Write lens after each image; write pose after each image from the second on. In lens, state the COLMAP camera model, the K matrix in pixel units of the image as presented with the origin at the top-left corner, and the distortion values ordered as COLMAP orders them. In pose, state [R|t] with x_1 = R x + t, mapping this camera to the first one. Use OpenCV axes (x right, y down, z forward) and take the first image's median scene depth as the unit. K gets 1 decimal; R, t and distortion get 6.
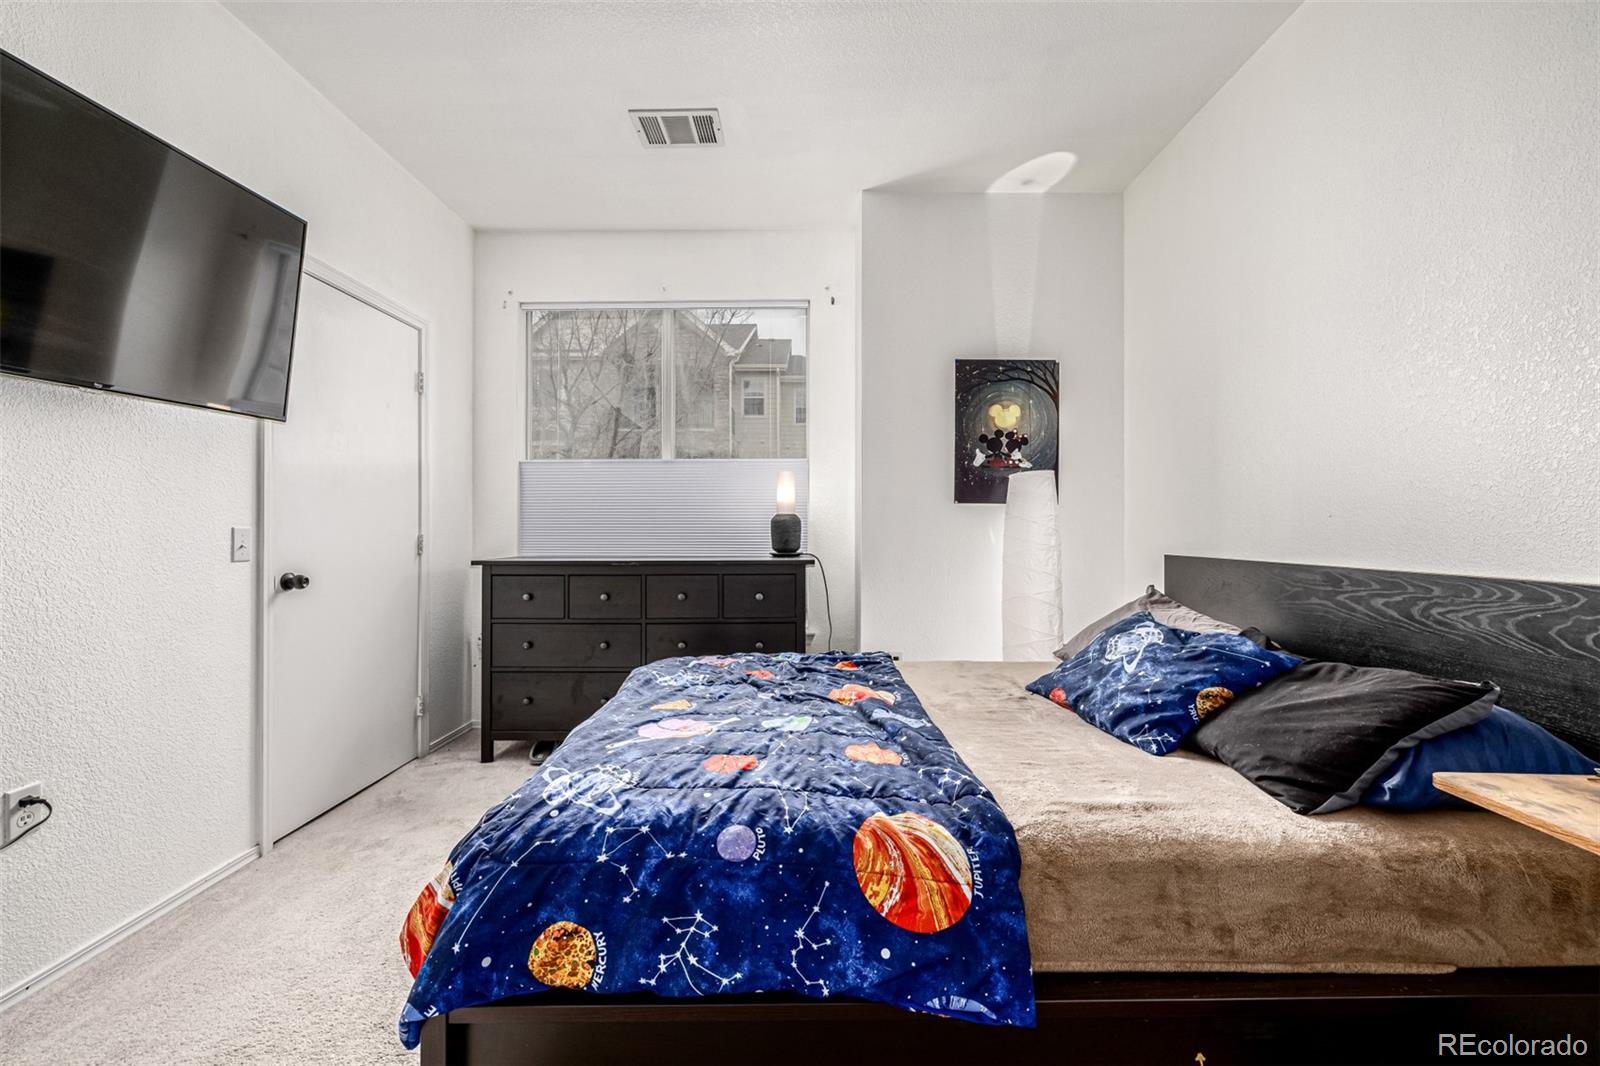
lens RADIAL K [[671.8, 0, 800.2], [0, 671.8, 526.2], [0, 0, 1]] dist [0.000411, -0.000251]
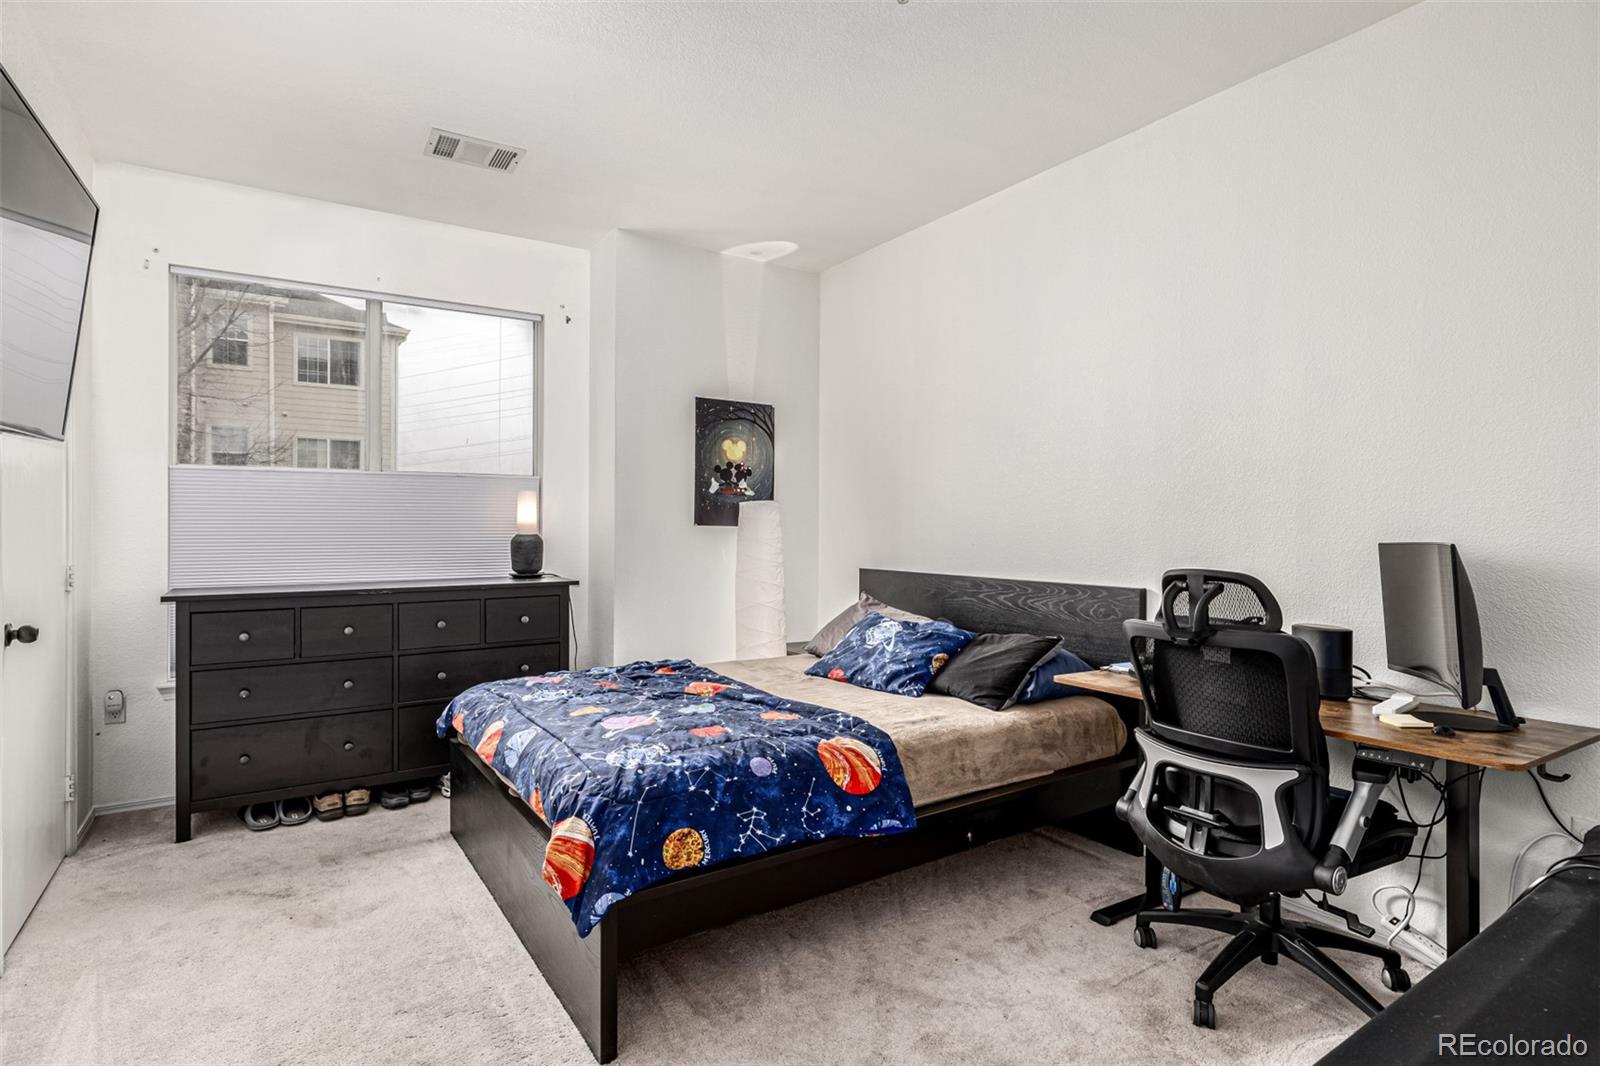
lens RADIAL K [[825.0, 0, 800.0], [0, 825.0, 533.0], [0, 0, 1]] dist [-0.005058, -0.000192]
pose [[0.830917, -0.003234, 0.556387, -0.989908], [-0.004654, 0.999908, 0.012763, -0.102592], [-0.556377, -0.013194, 0.830825, -0.611977]]
